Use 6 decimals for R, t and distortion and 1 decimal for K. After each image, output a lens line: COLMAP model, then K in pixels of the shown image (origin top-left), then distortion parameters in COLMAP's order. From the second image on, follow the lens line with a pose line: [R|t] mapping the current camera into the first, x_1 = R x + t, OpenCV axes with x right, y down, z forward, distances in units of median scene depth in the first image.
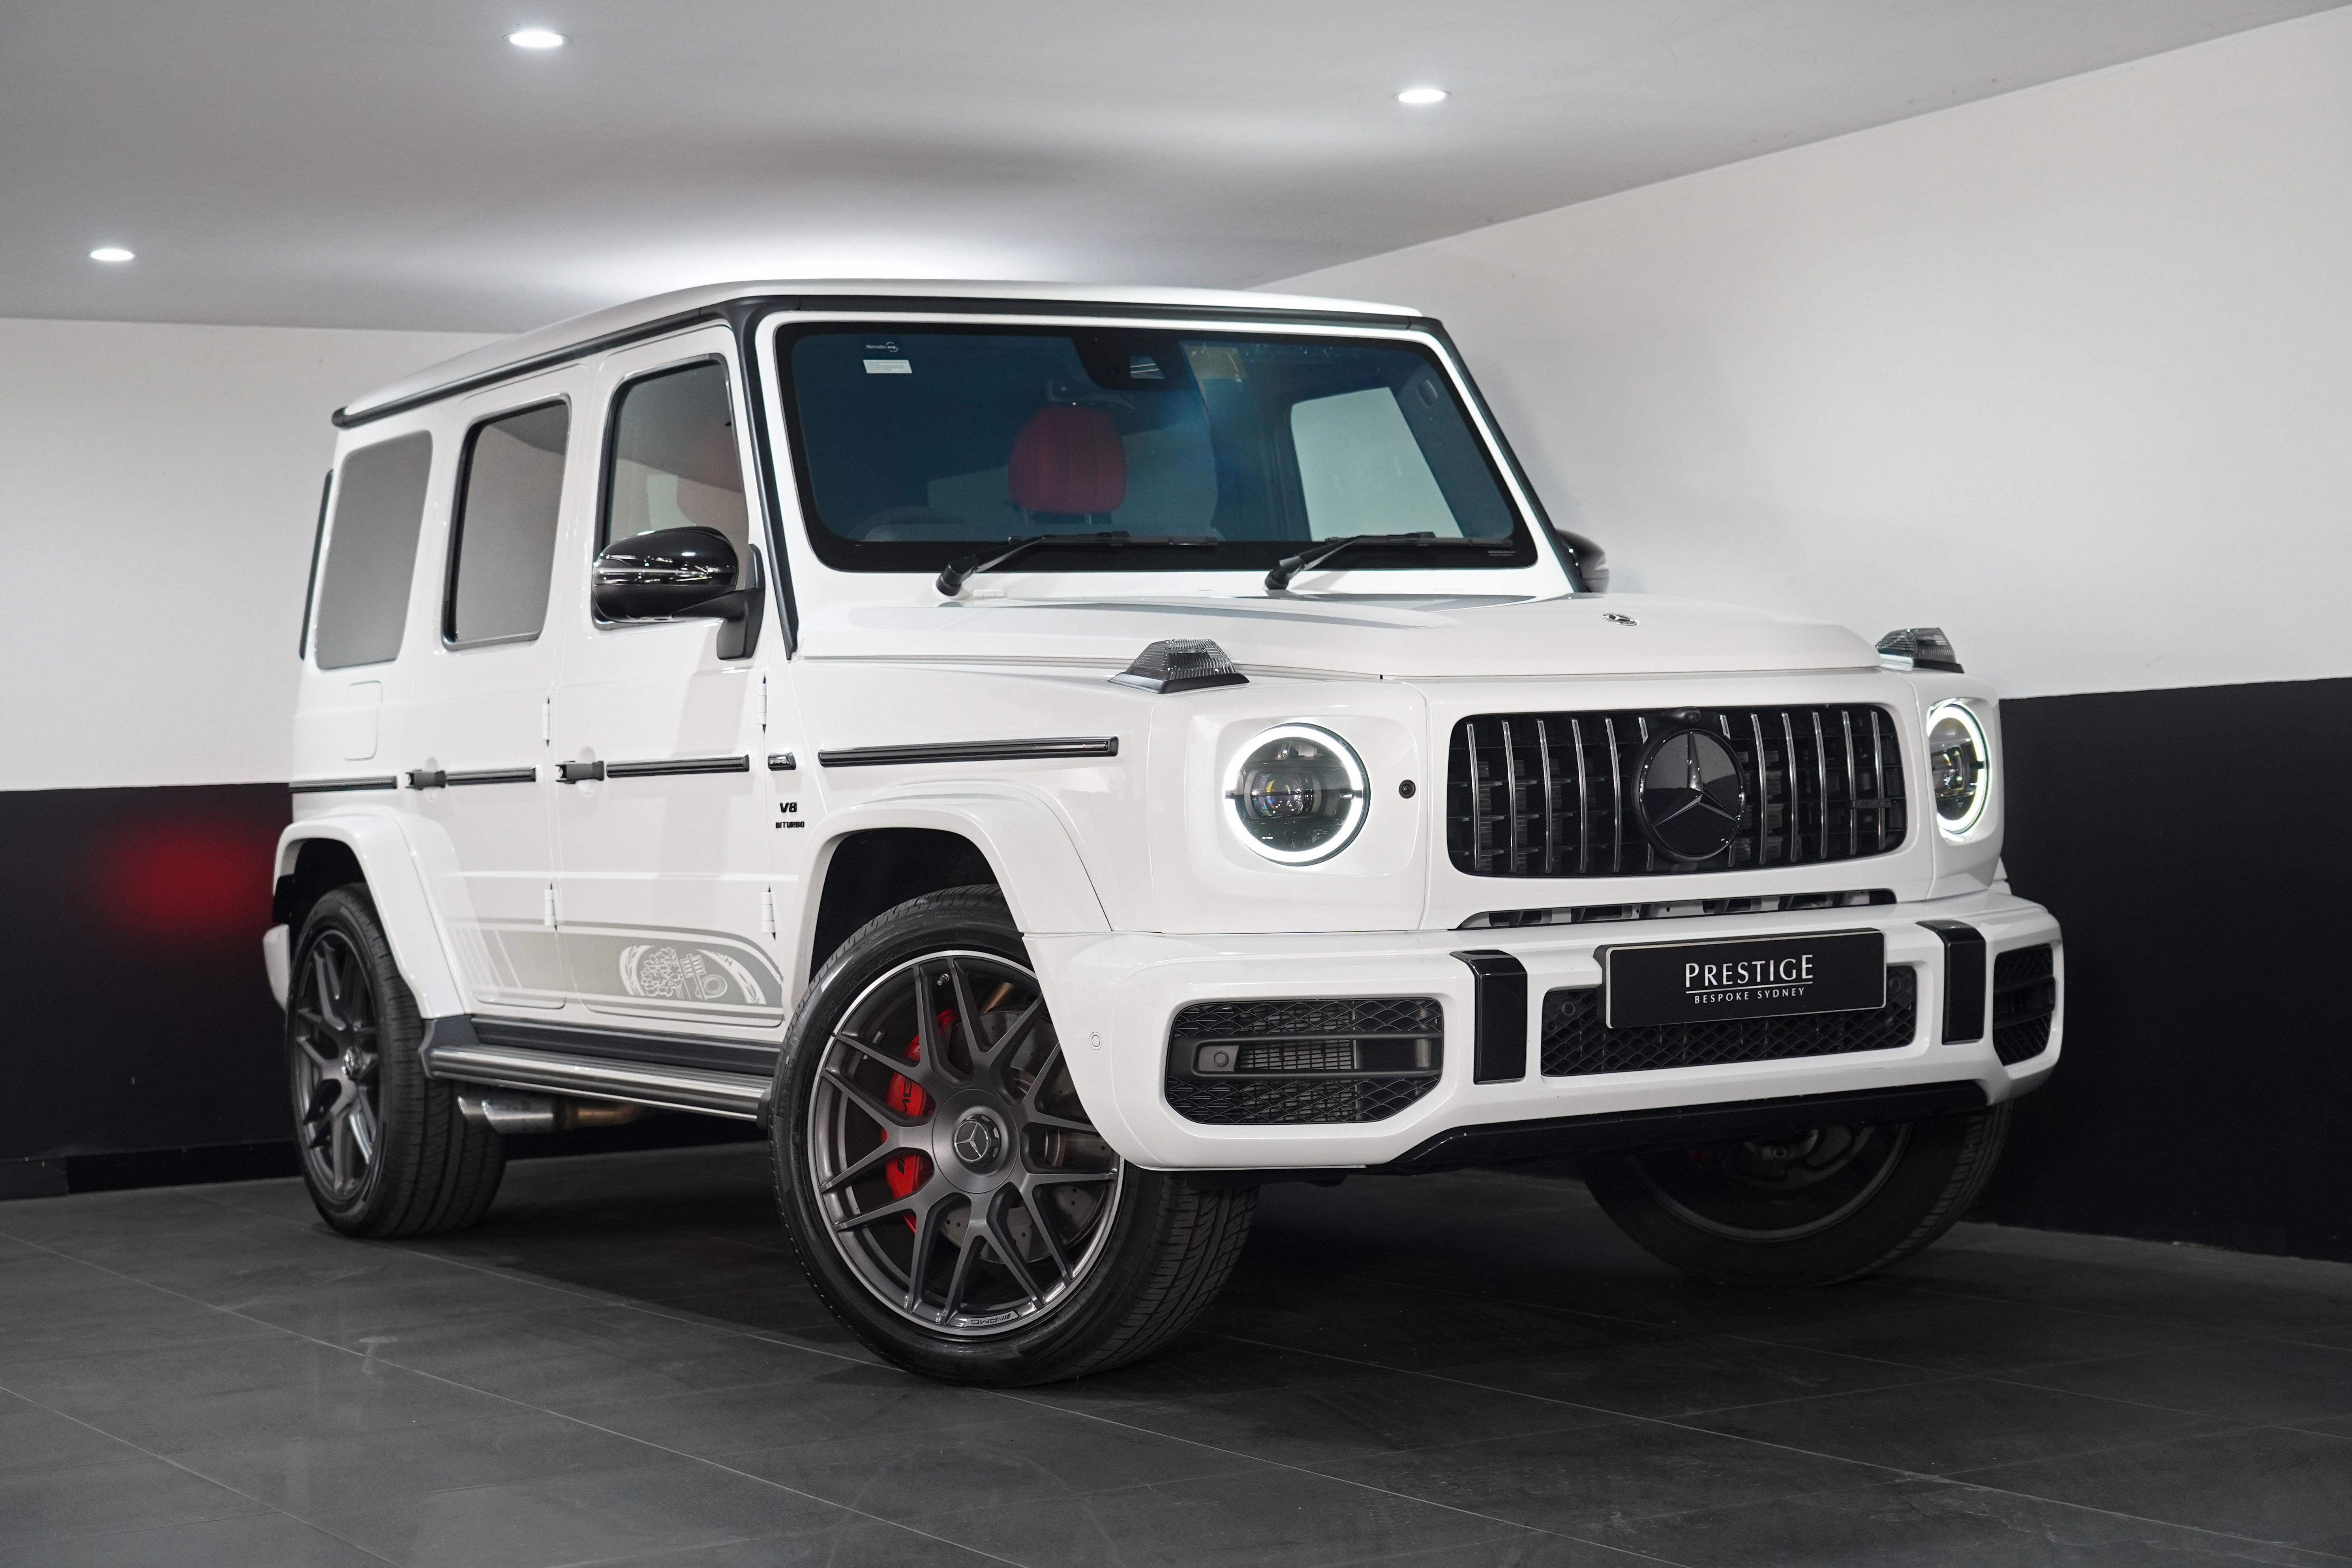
lens RADIAL K [[3863.3, 0, 1176.0], [0, 3863.3, 784.0], [0, 0, 1]] dist [-0.000553, 0.089128]
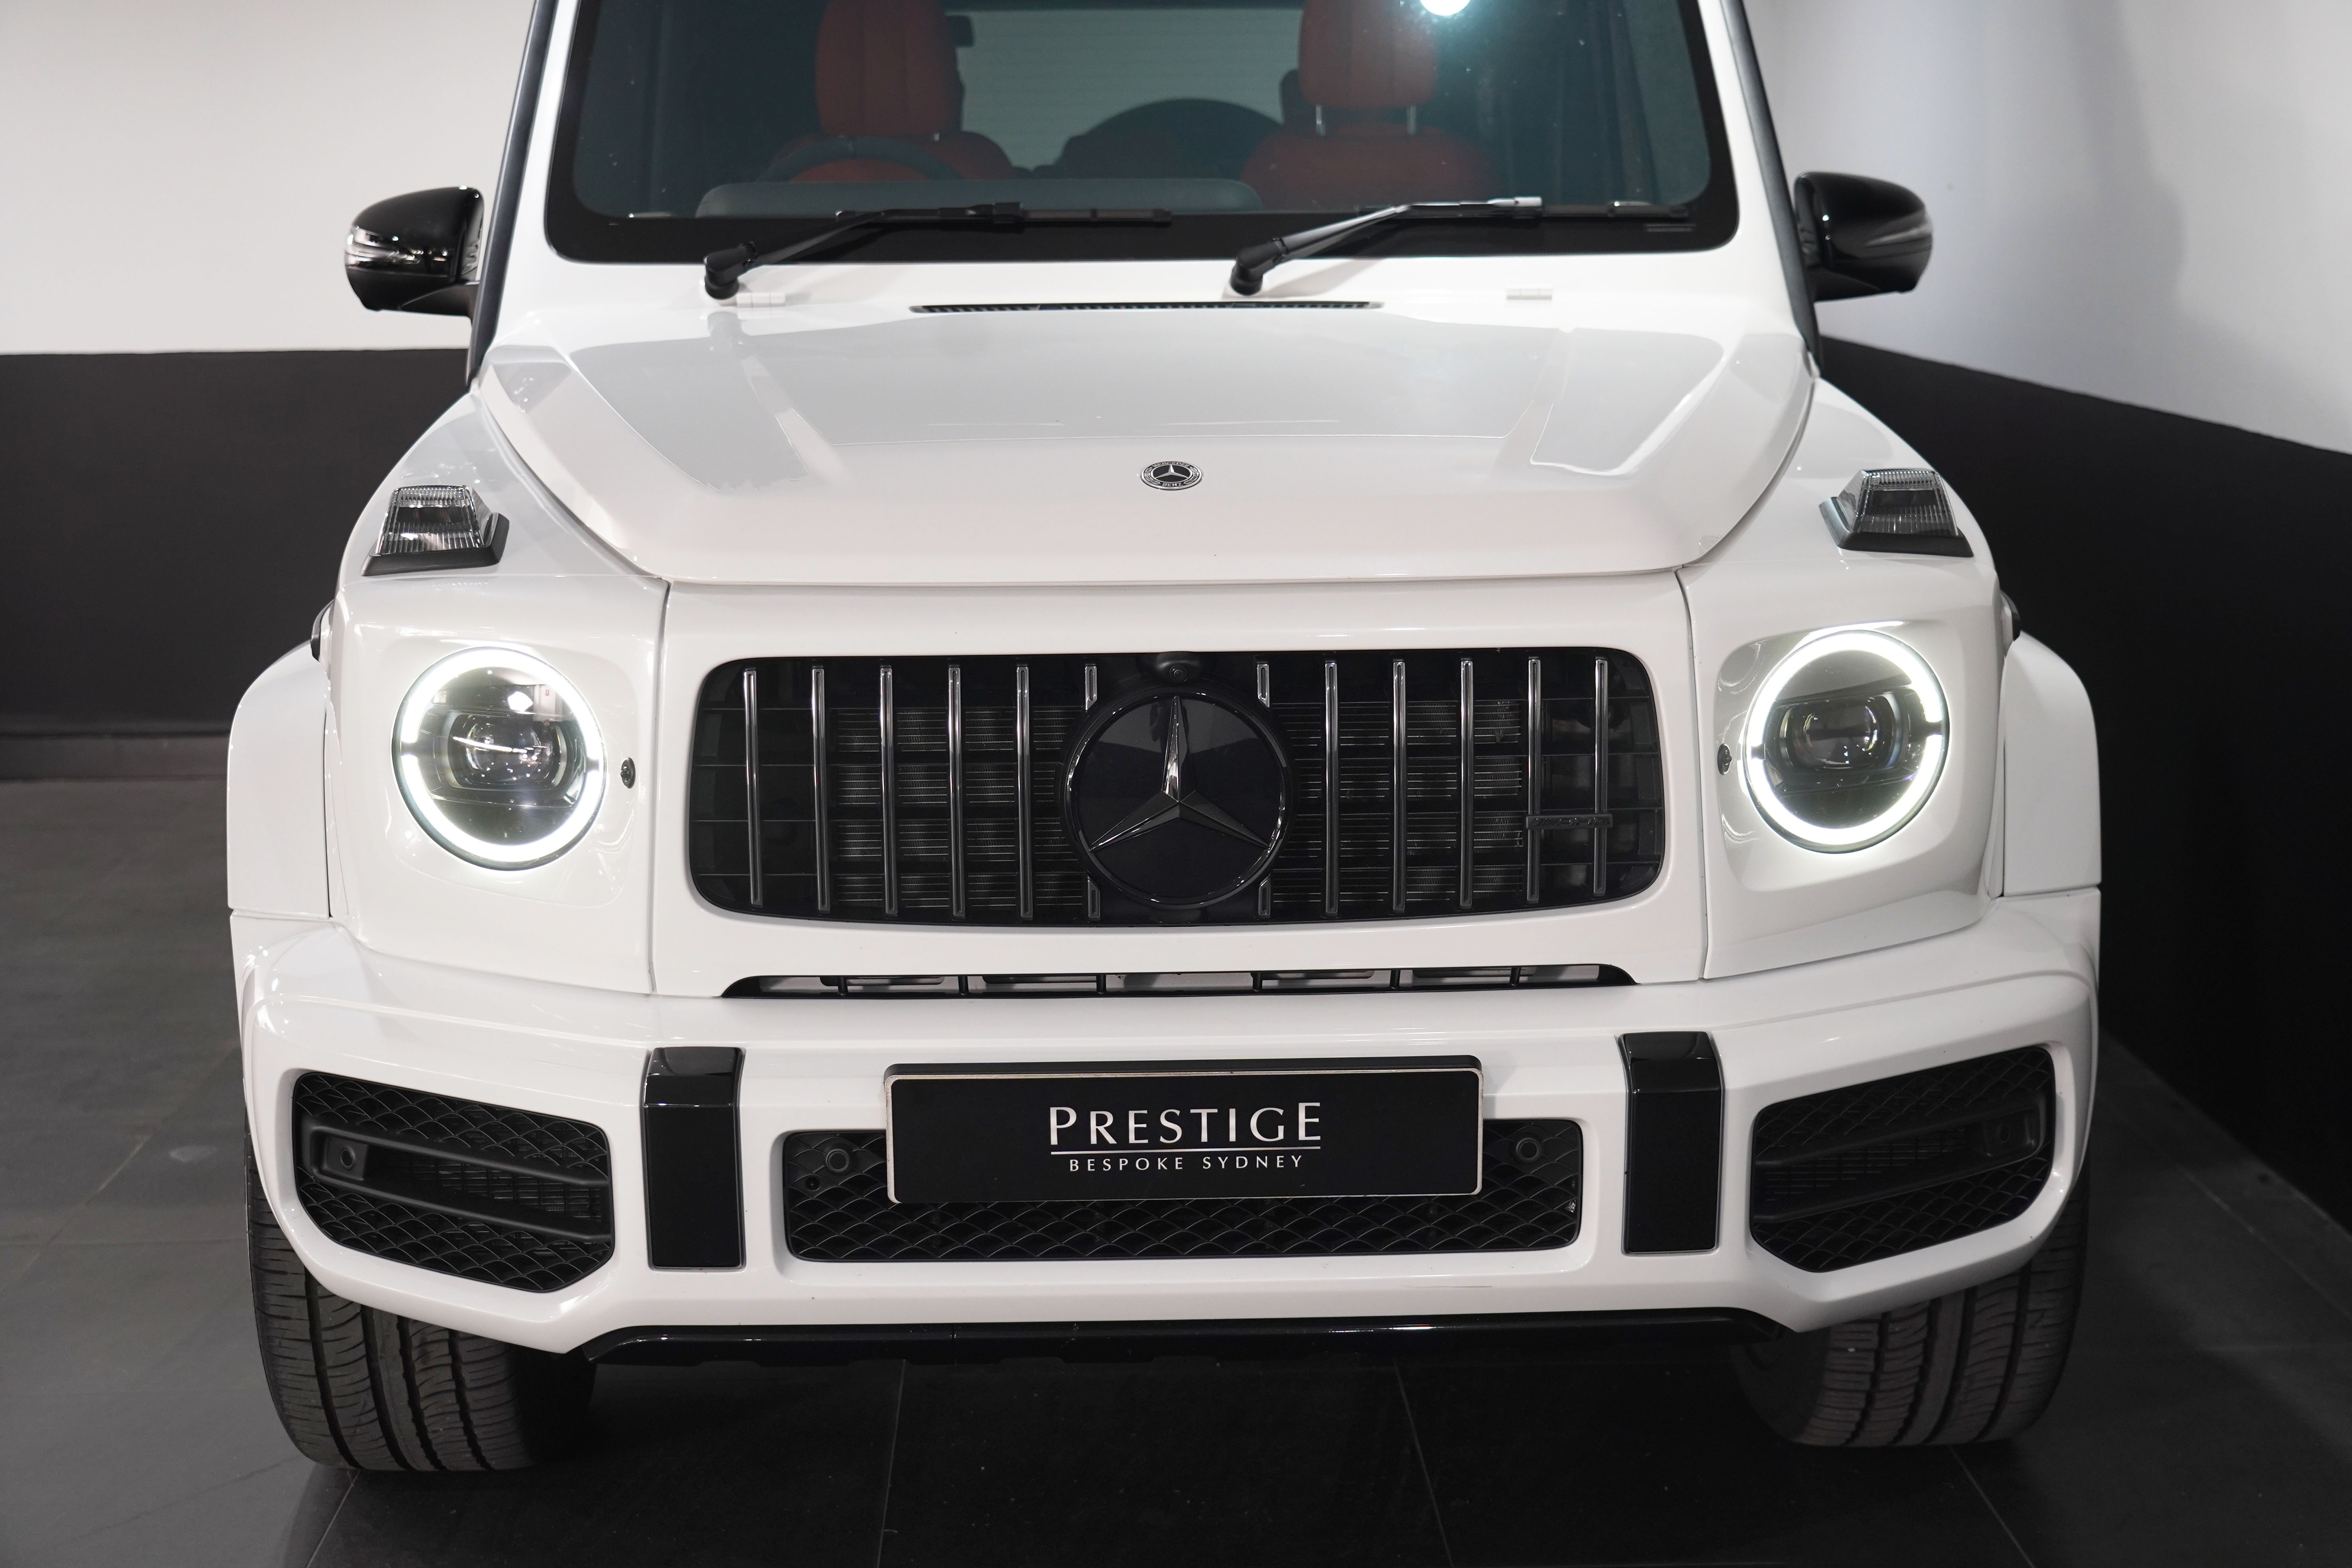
lens RADIAL K [[3384.6, 0, 1176.0], [0, 3384.6, 784.0], [0, 0, 1]] dist [-0.012464, -0.021414]
pose [[0.881897, 0.116822, -0.456739, 0.367427], [-0.025306, 0.979145, 0.201578, -0.103549], [0.470763, -0.166213, 0.866462, 0.547776]]
